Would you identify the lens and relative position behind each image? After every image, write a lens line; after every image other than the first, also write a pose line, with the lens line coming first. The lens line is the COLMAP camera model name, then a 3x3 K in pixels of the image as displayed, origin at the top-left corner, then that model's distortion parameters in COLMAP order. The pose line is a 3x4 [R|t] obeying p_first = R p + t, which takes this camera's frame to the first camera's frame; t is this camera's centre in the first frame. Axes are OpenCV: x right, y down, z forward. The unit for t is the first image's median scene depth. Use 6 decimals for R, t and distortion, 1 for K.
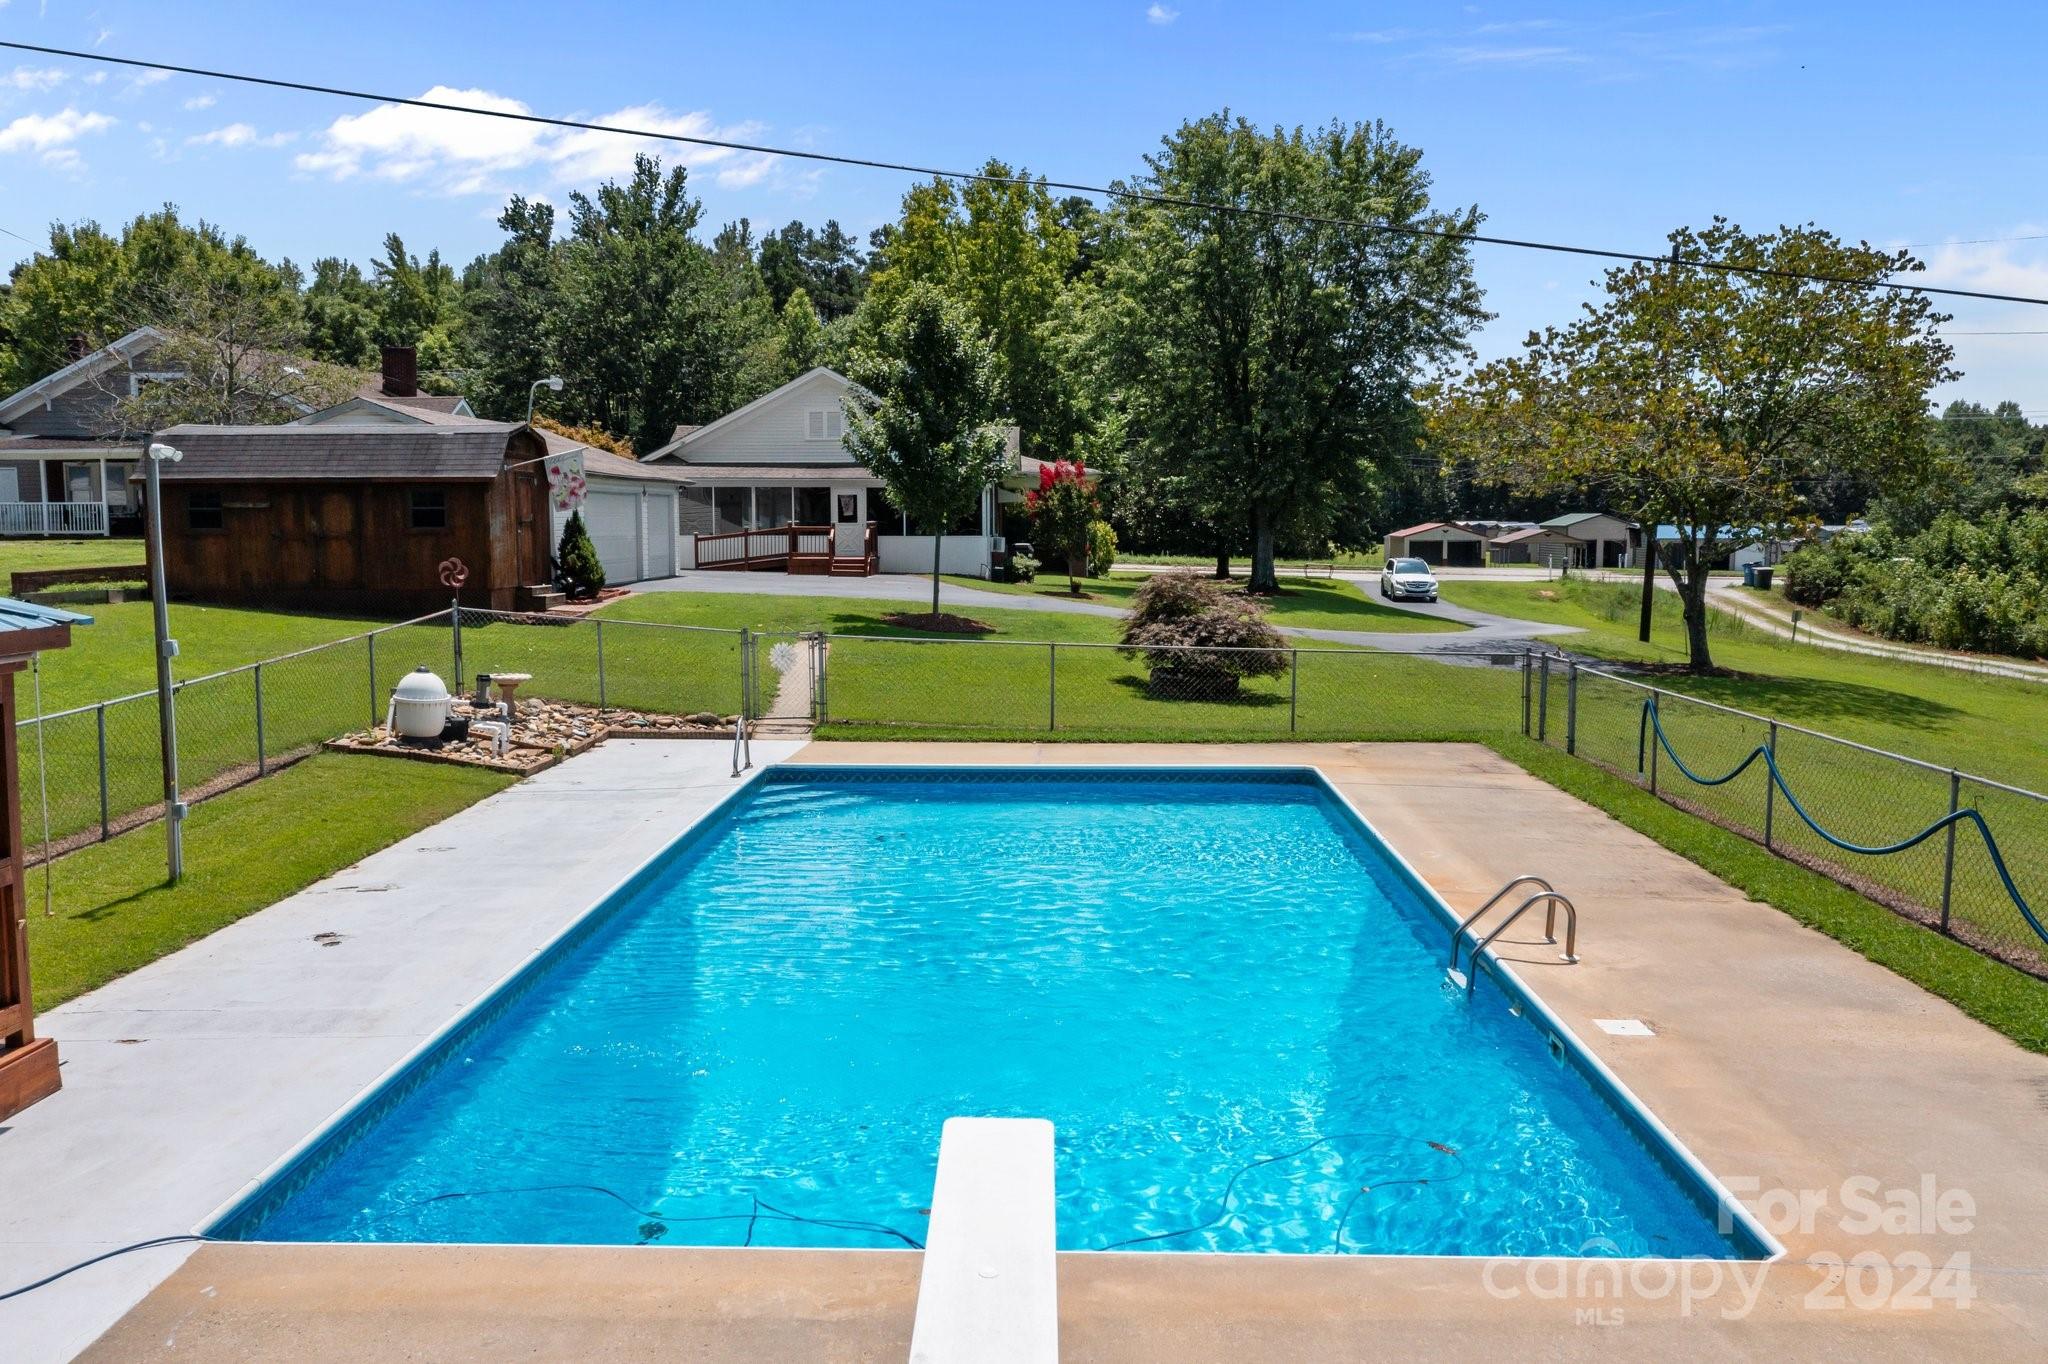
lens RADIAL K [[1634.1, 0, 1025.4], [0, 1634.1, 686.5], [0, 0, 1]] dist [-0.004267, 0.024705]
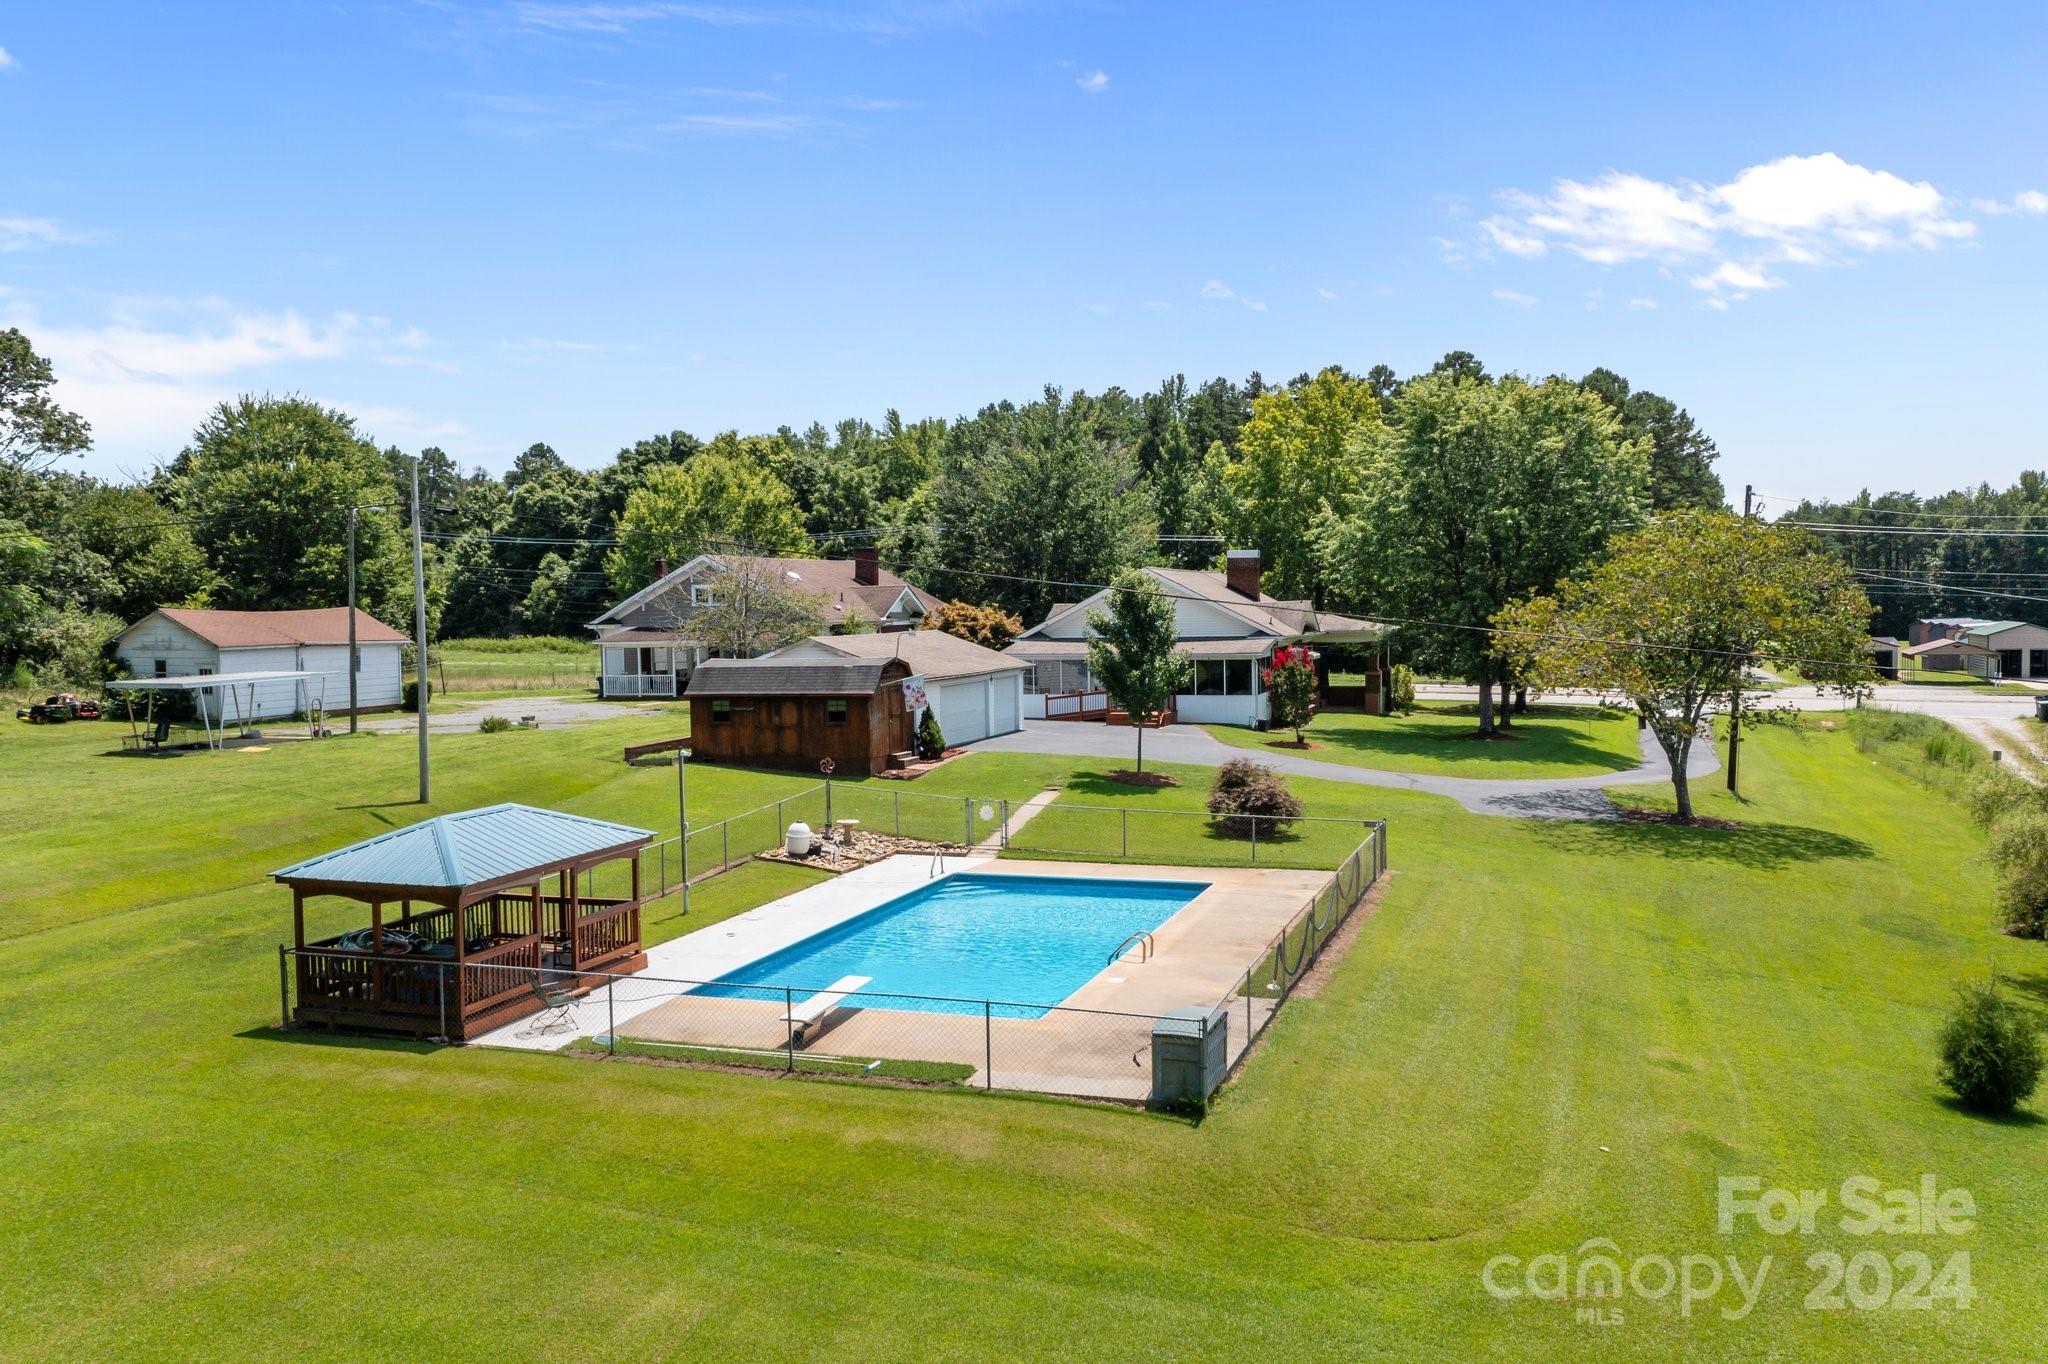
lens RADIAL K [[1634.1, 0, 1028.6], [0, 1634.1, 679.7], [0, 0, 1]] dist [-0.004267, 0.024705]
pose [[0.955116, -0.001231, -0.296230, 0.247203], [-0.014888, 0.998528, -0.052153, -0.040109], [0.295859, 0.054223, 0.953692, -0.428998]]
